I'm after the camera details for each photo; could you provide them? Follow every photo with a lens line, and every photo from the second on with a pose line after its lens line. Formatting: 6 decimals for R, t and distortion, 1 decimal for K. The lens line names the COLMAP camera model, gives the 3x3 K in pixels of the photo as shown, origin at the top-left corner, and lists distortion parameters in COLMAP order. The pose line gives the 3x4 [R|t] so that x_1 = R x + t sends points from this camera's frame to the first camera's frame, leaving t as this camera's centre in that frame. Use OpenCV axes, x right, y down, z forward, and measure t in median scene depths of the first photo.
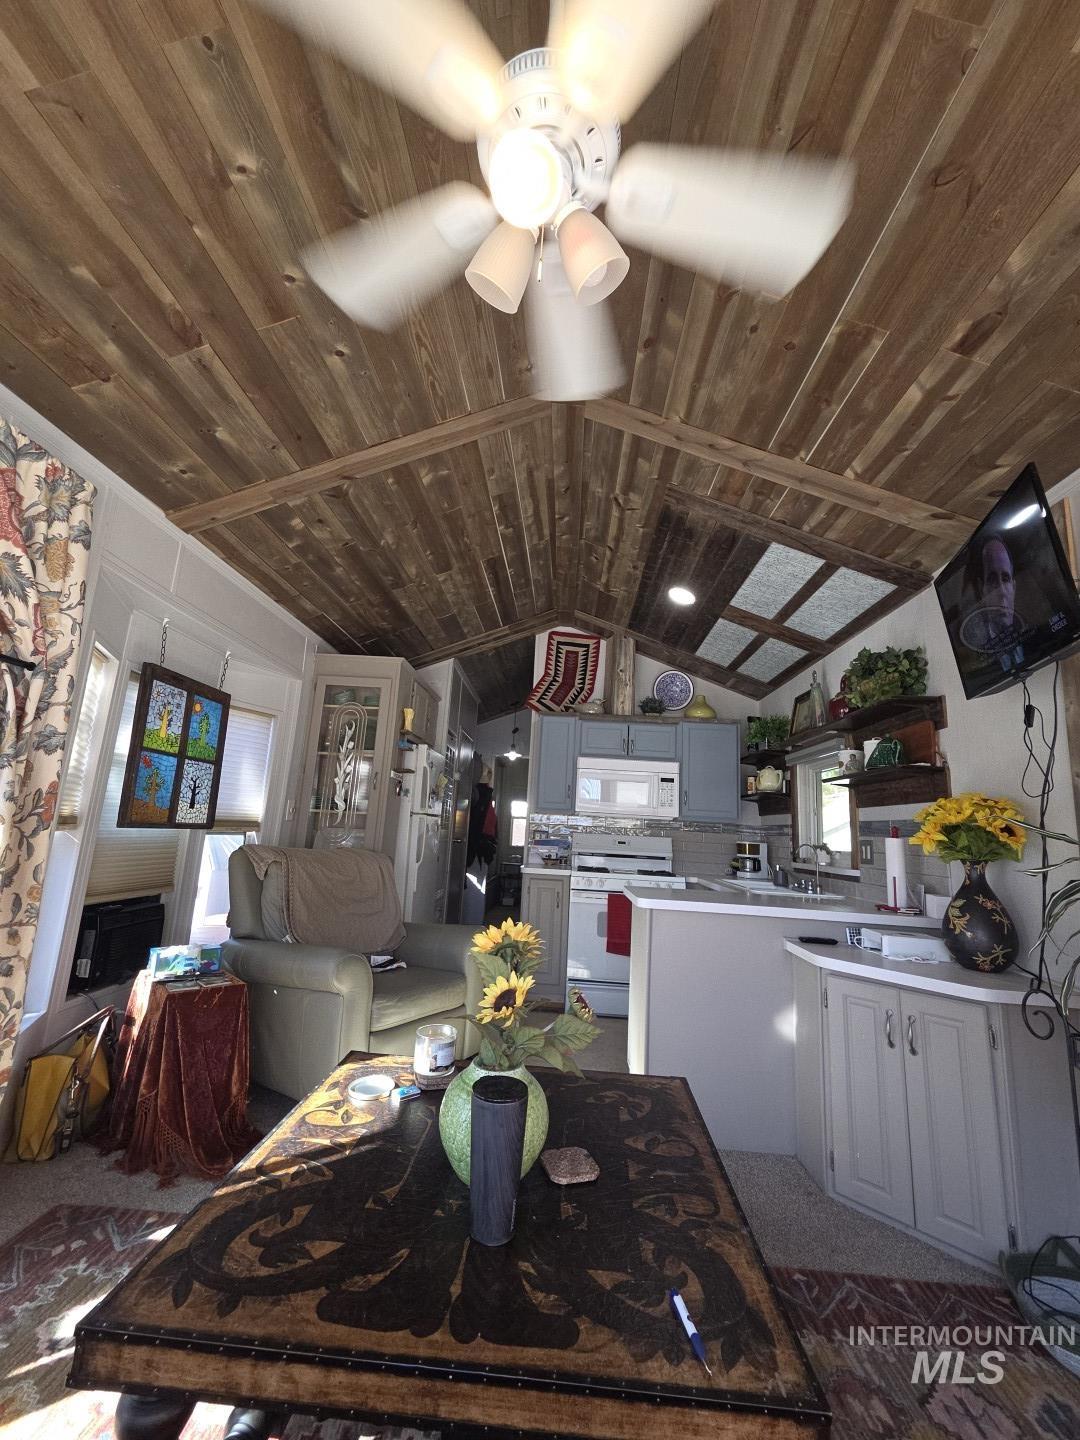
lens RADIAL K [[583.2, 0, 540.0], [0, 583.2, 720.0], [0, 0, 1]] dist [-0.000542, -0.000021]
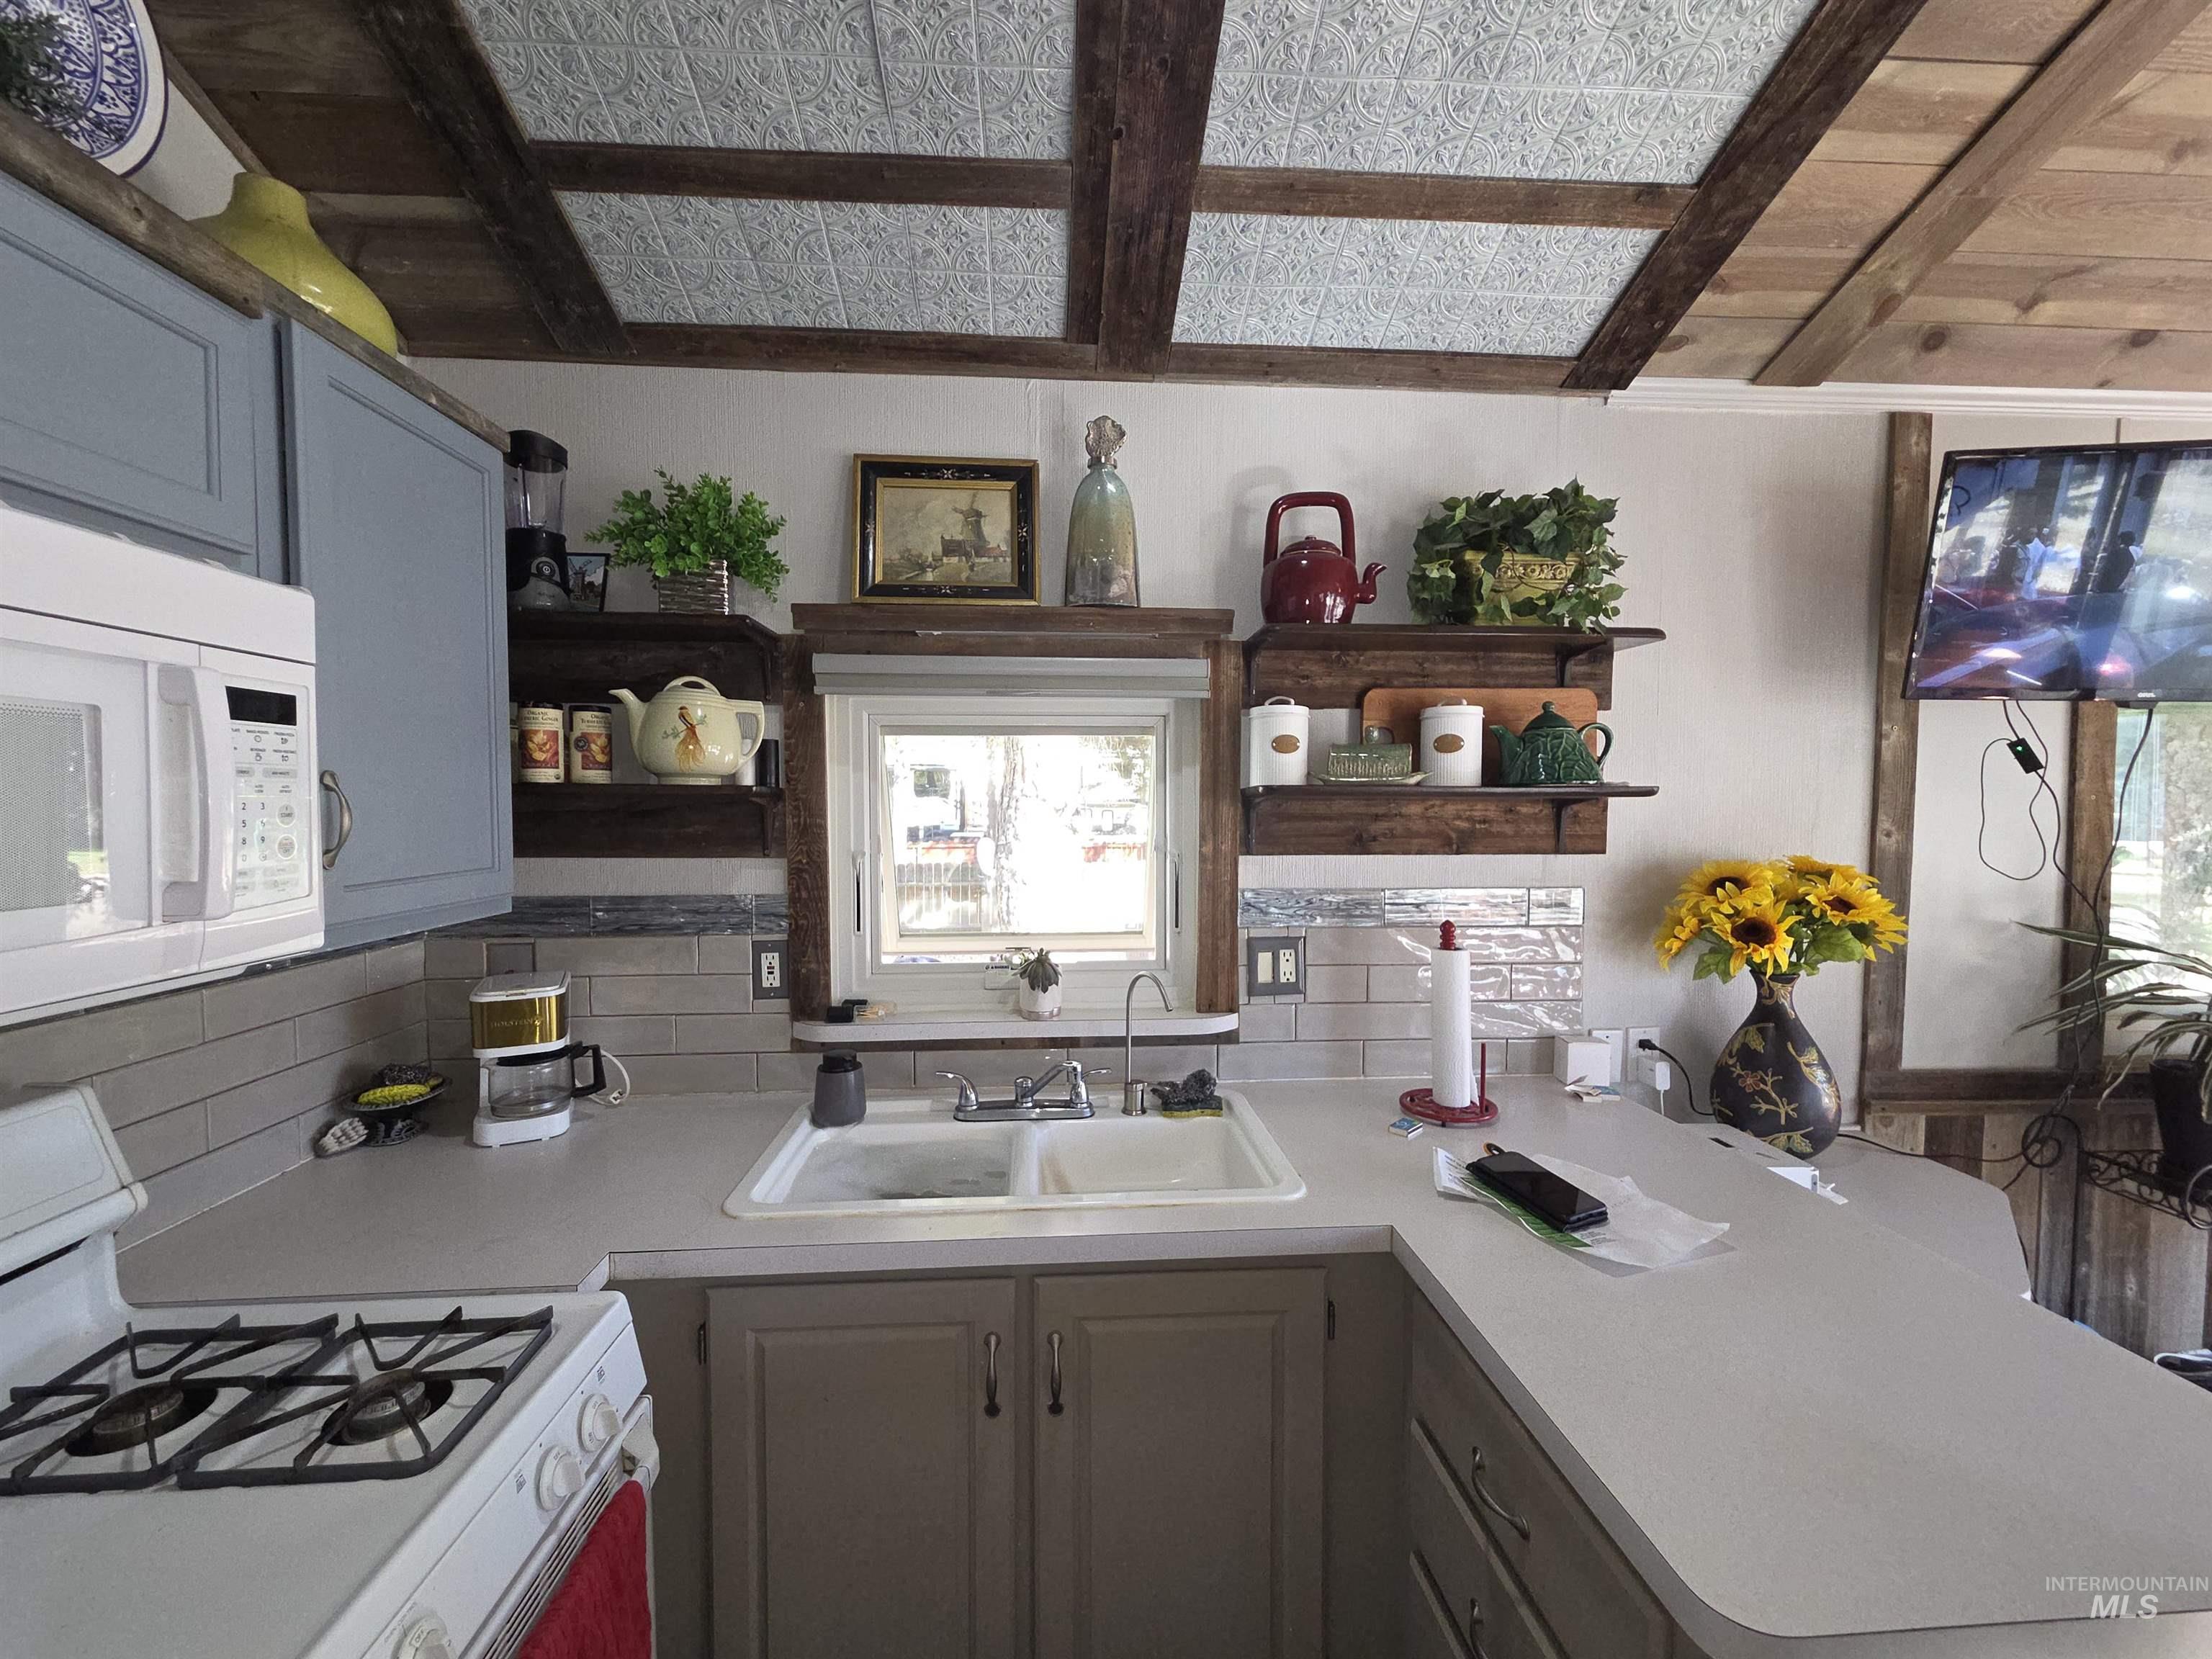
lens RADIAL K [[902.4, 0, 1104.0], [0, 902.4, 832.7], [0, 0, 1]] dist [0.000595, -0.000399]
pose [[-0.107890, -0.093788, 0.989729, -0.018654], [-0.190390, 0.979063, 0.072023, 0.077793], [-0.975762, -0.180663, -0.123488, 0.813727]]
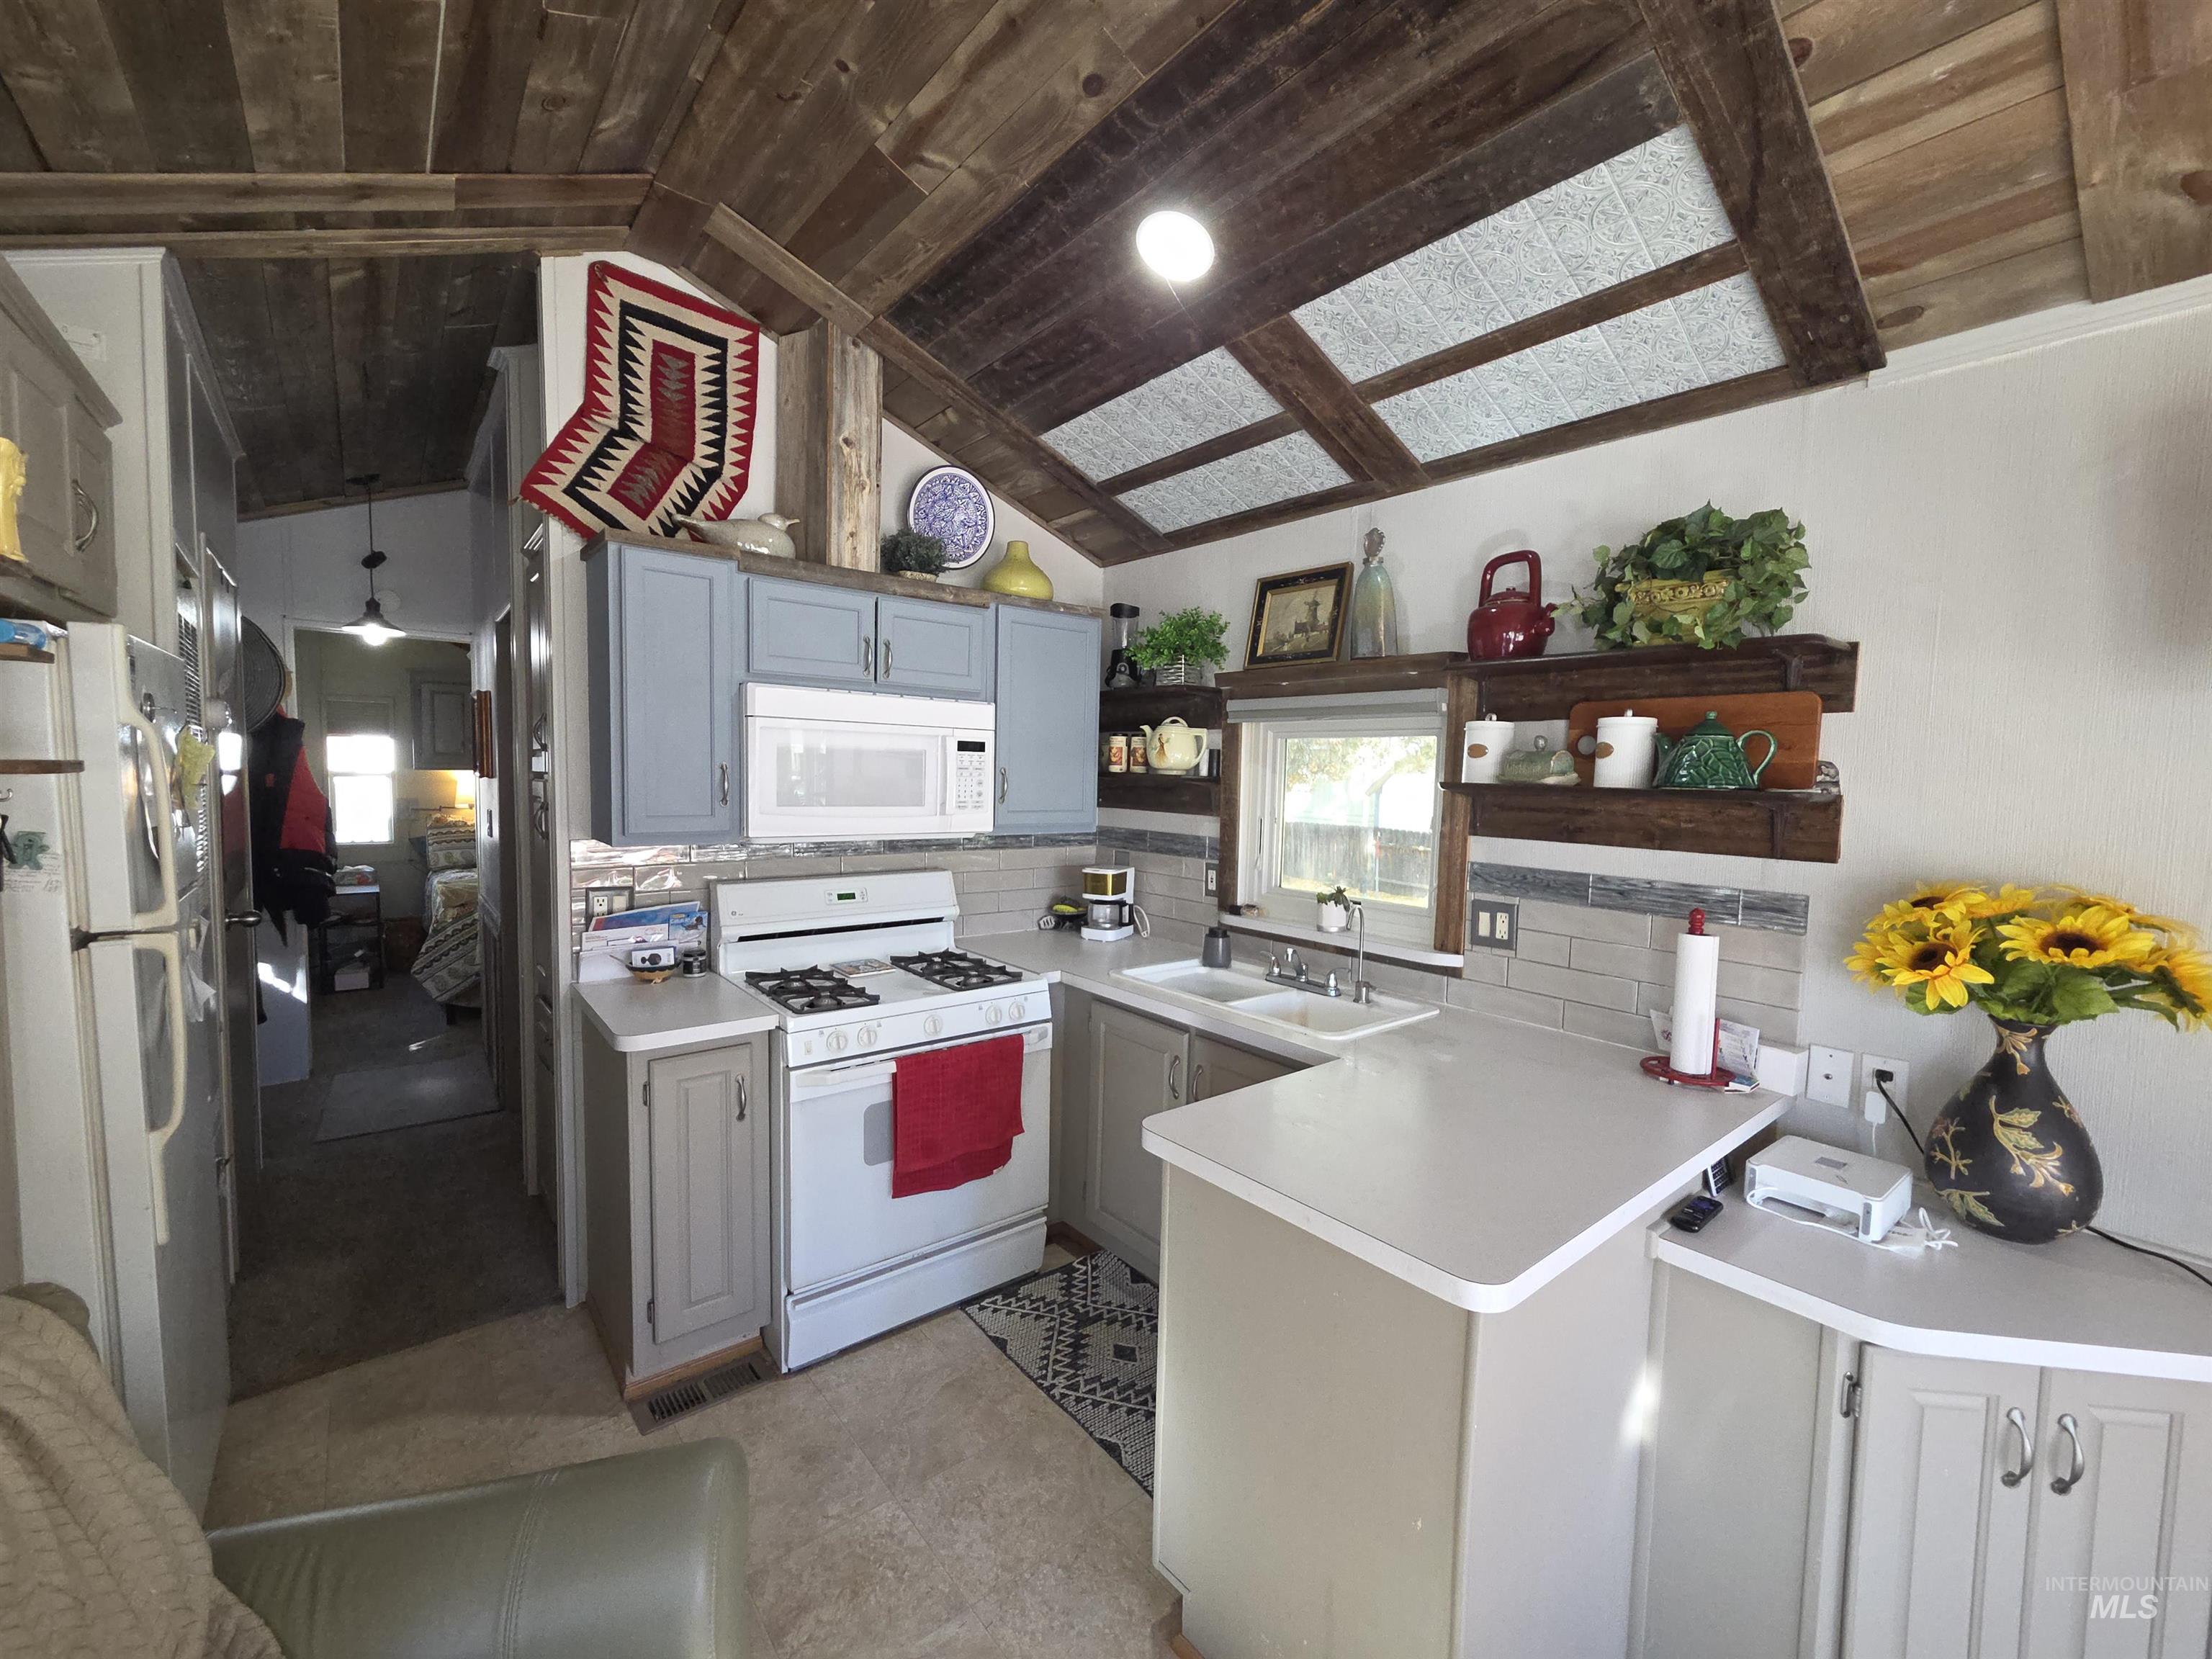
lens RADIAL K [[902.4, 0, 1104.0], [0, 902.4, 832.7], [0, 0, 1]] dist [0.000595, -0.000399]
pose [[0.751082, -0.082528, 0.655031, -0.134335], [-0.105354, 0.964460, 0.242316, -0.003167], [-0.651749, -0.251009, 0.715694, 0.457648]]
